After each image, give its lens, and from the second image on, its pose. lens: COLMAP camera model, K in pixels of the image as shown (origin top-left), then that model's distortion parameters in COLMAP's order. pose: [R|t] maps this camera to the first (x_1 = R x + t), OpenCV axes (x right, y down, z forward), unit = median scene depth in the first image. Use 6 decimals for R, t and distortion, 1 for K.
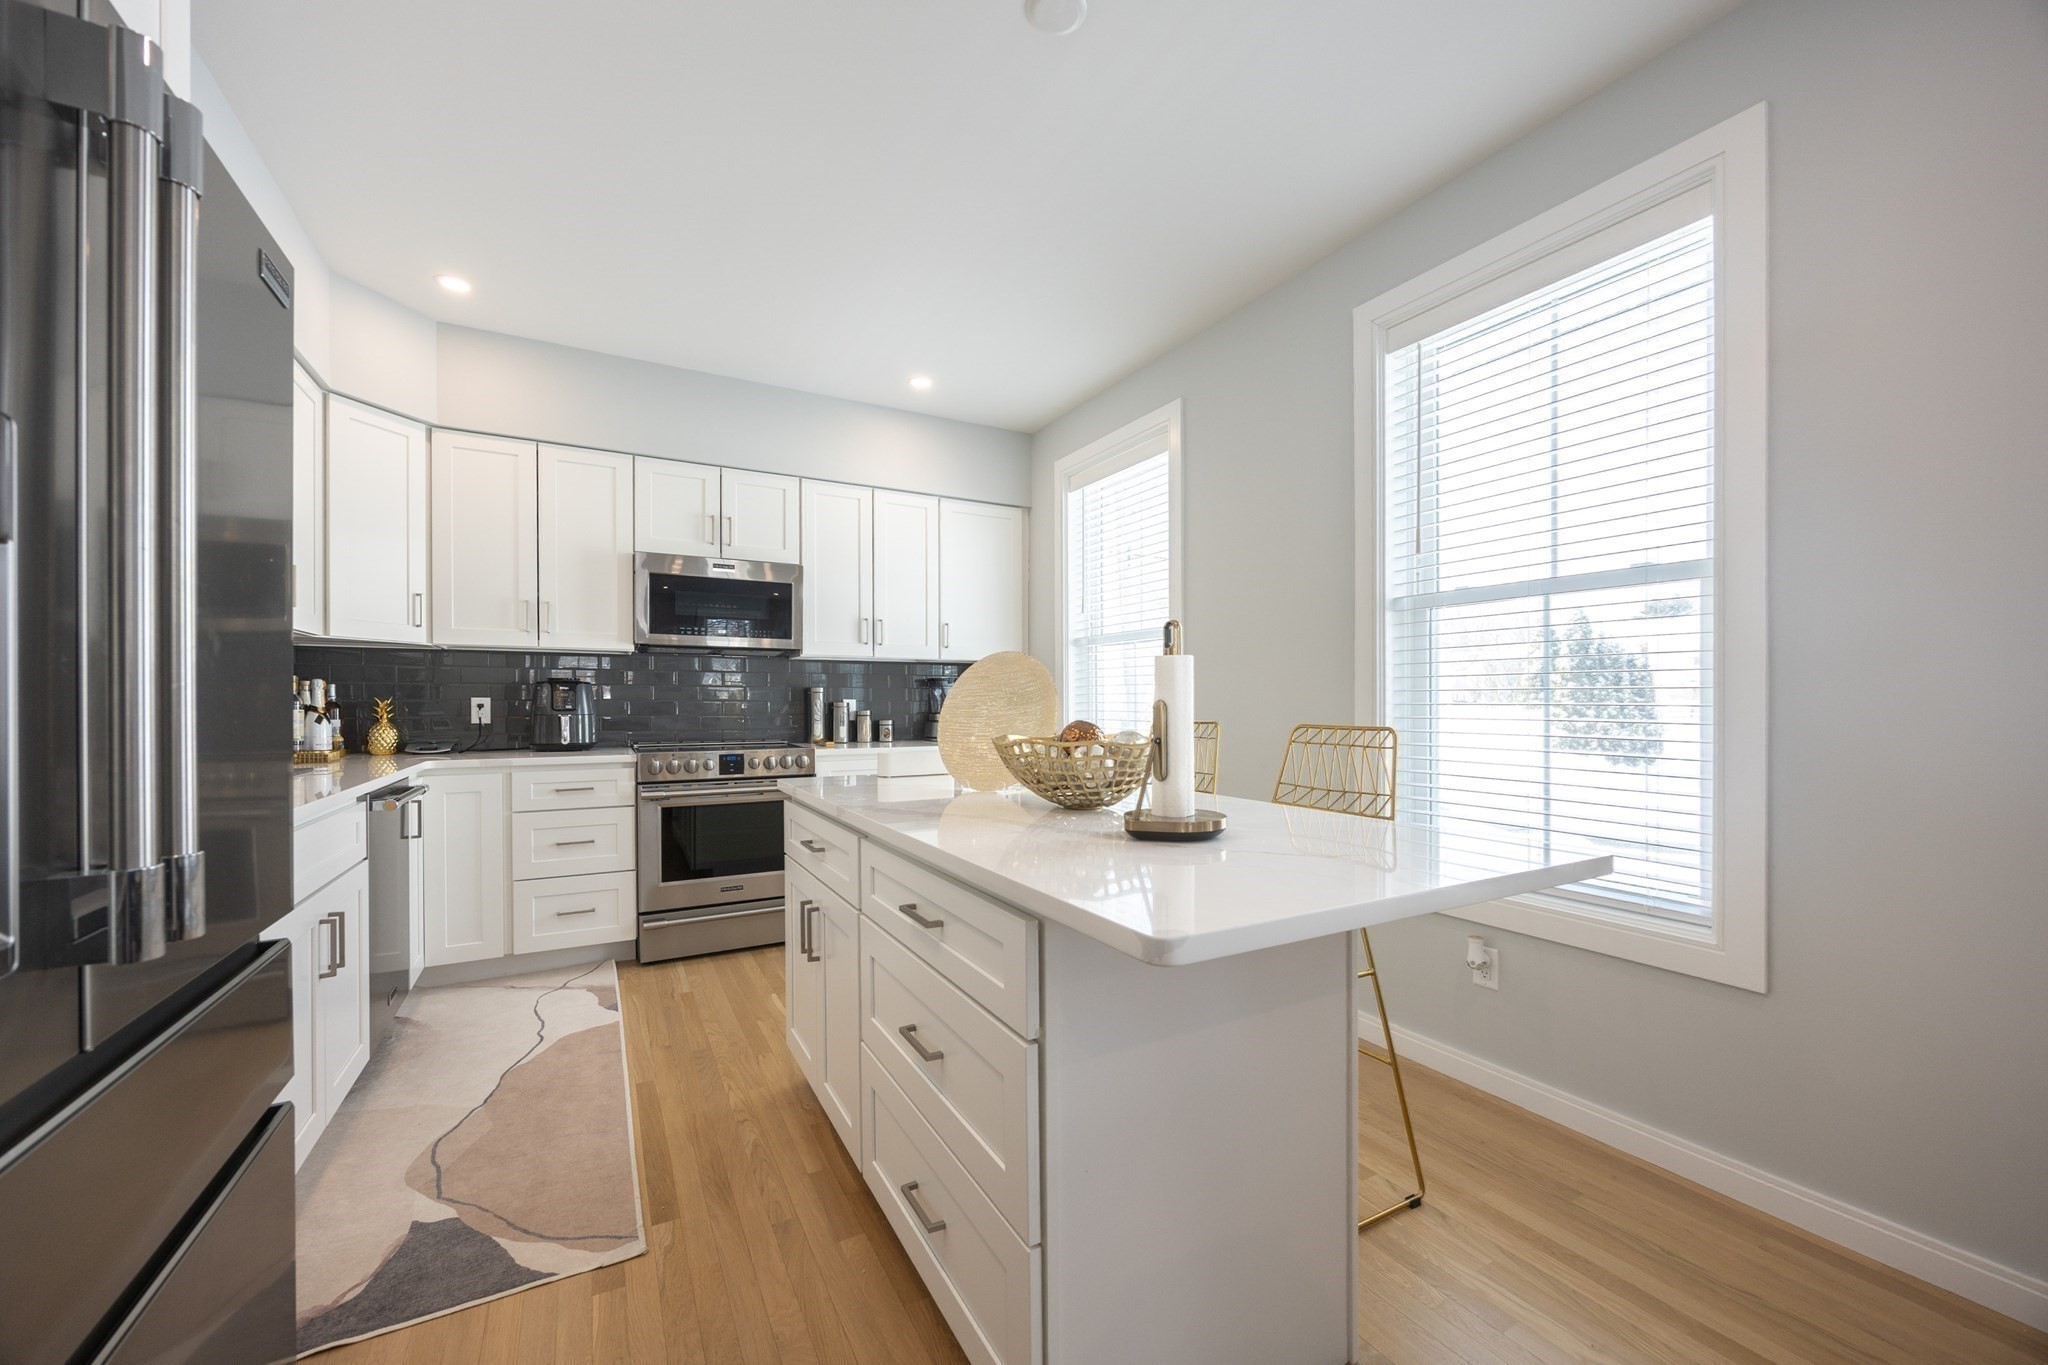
lens RADIAL K [[783.5, 0, 1030.8], [0, 783.5, 705.8], [0, 0, 1]] dist [-0.008511, 0.000991]
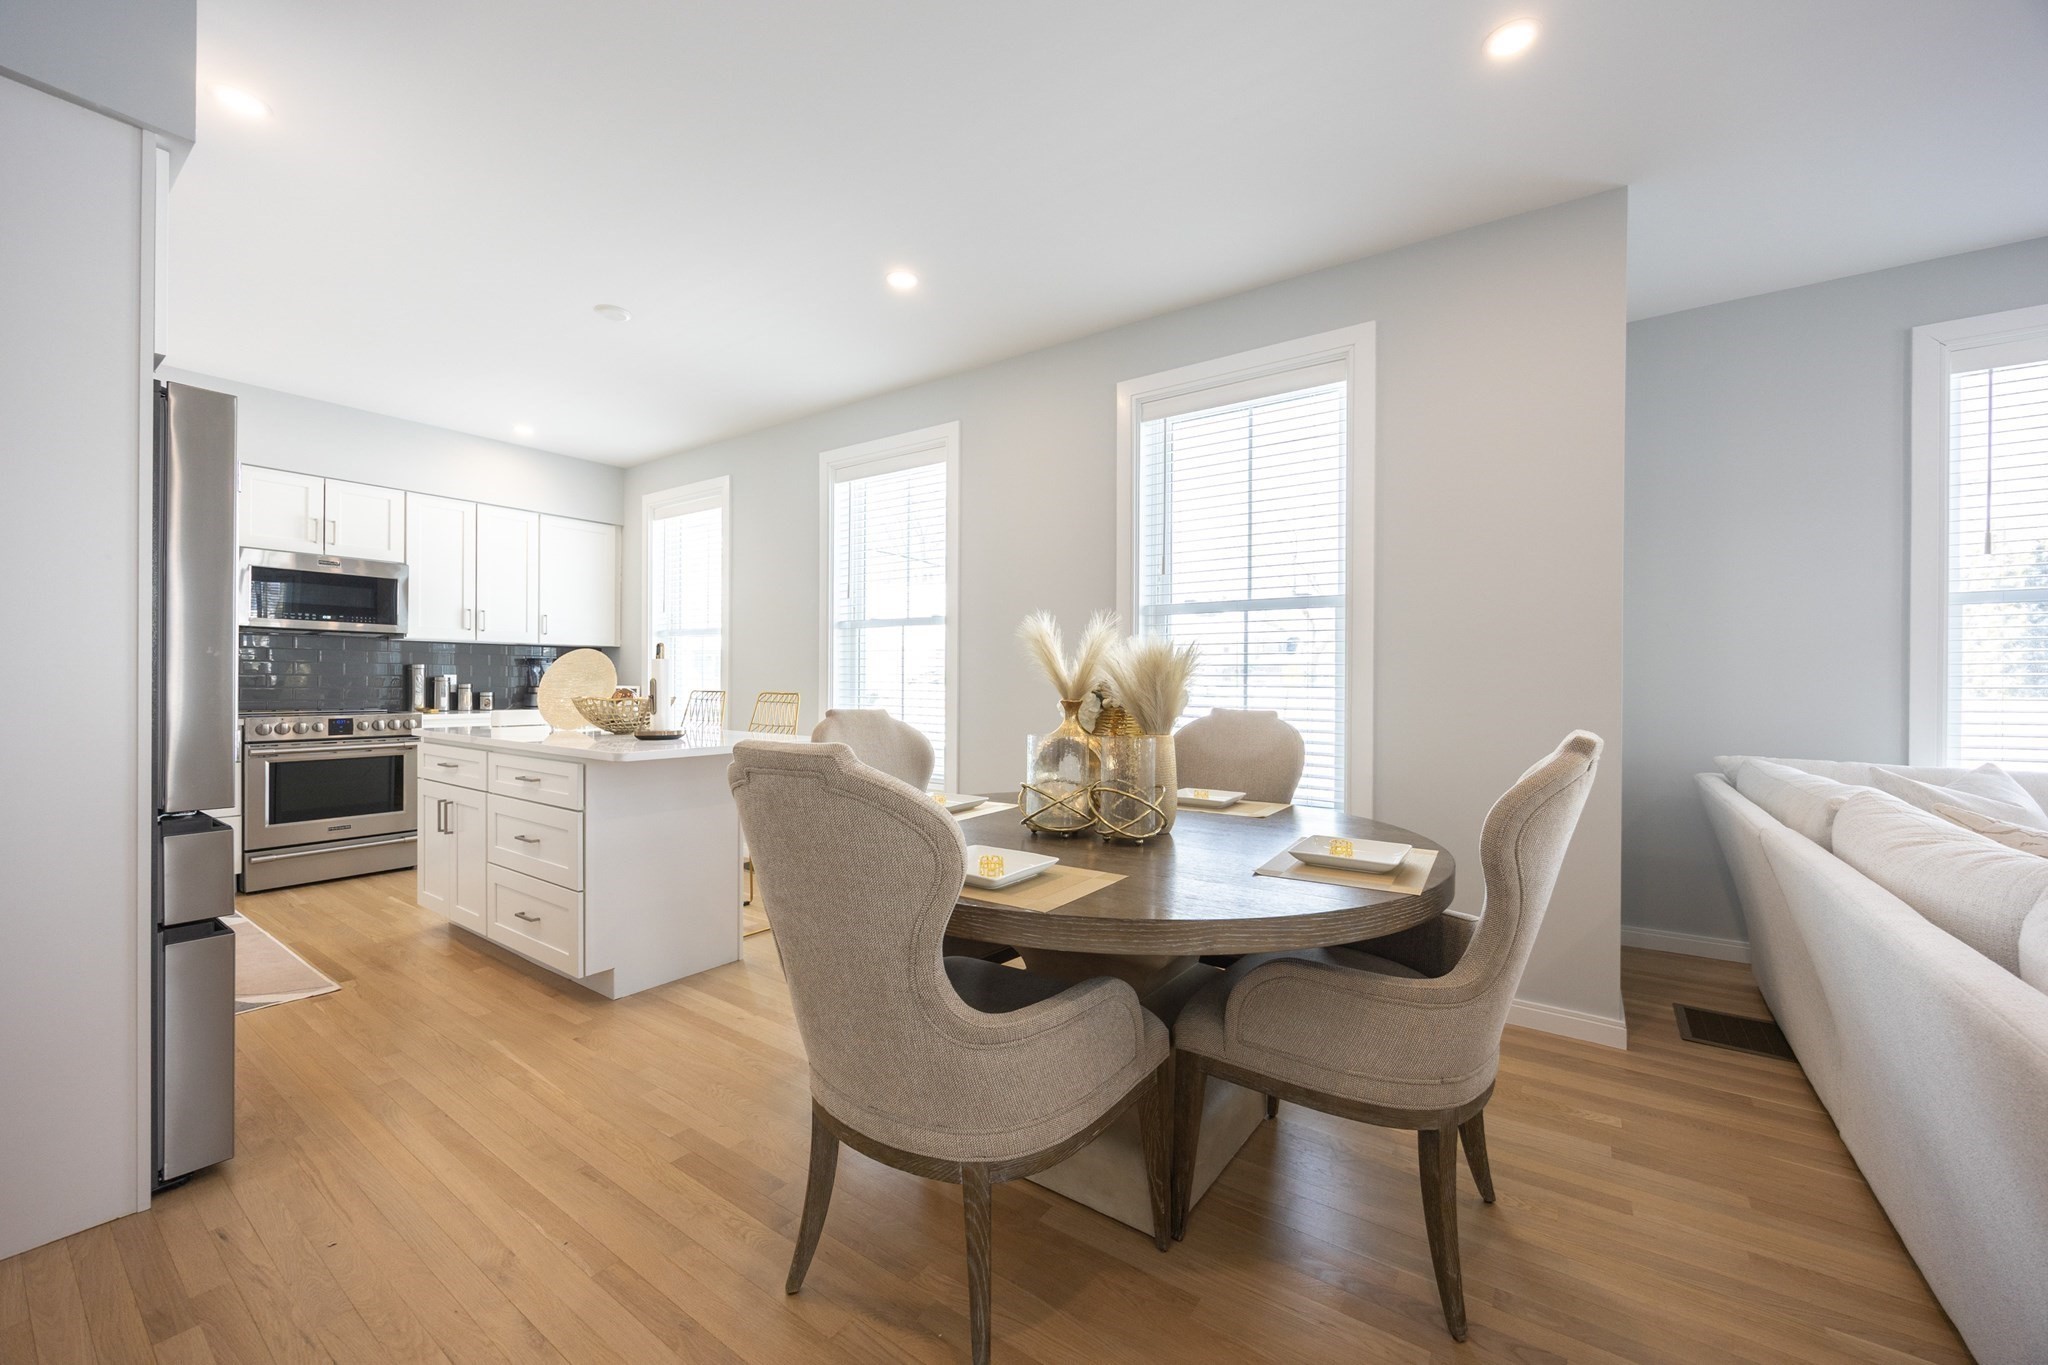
lens RADIAL K [[783.5, 0, 1034.4], [0, 783.5, 683.7], [0, 0, 1]] dist [-0.008511, 0.000991]
pose [[0.900413, 0.006139, 0.434993, 0.068718], [-0.006185, 0.999980, -0.001309, 0.002004], [-0.434993, -0.001512, 0.900433, -0.588535]]
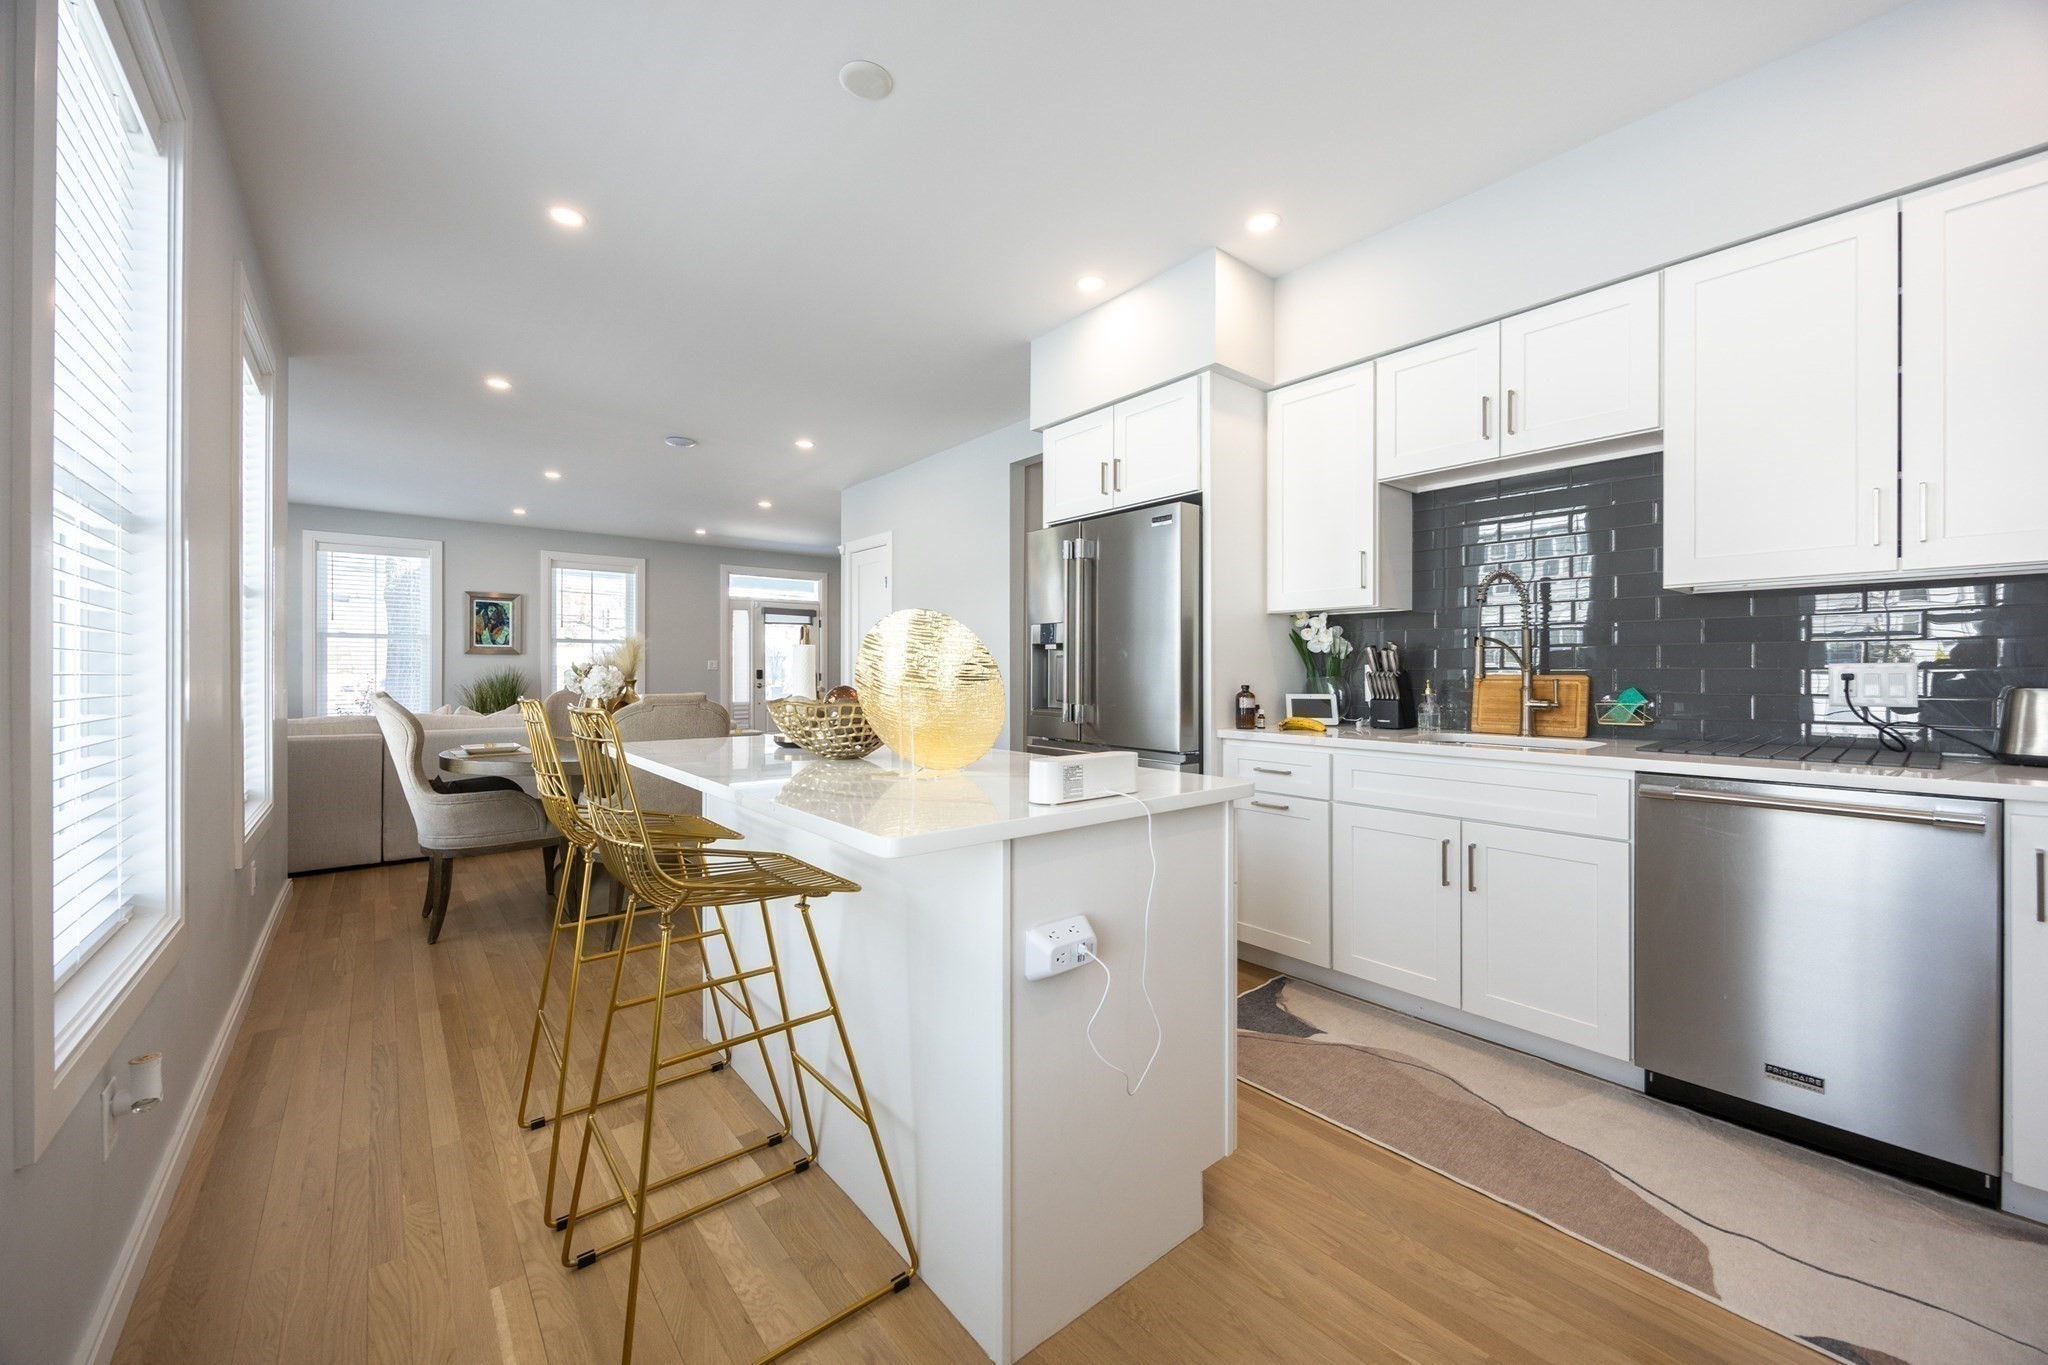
lens RADIAL K [[783.5, 0, 1039.4], [0, 783.5, 667.7], [0, 0, 1]] dist [-0.008511, 0.000991]
pose [[-0.981660, -0.001296, -0.190636, -0.000106], [-0.001086, 0.999999, -0.001207, -0.004857], [0.190637, -0.000978, -0.981660, 1.129150]]
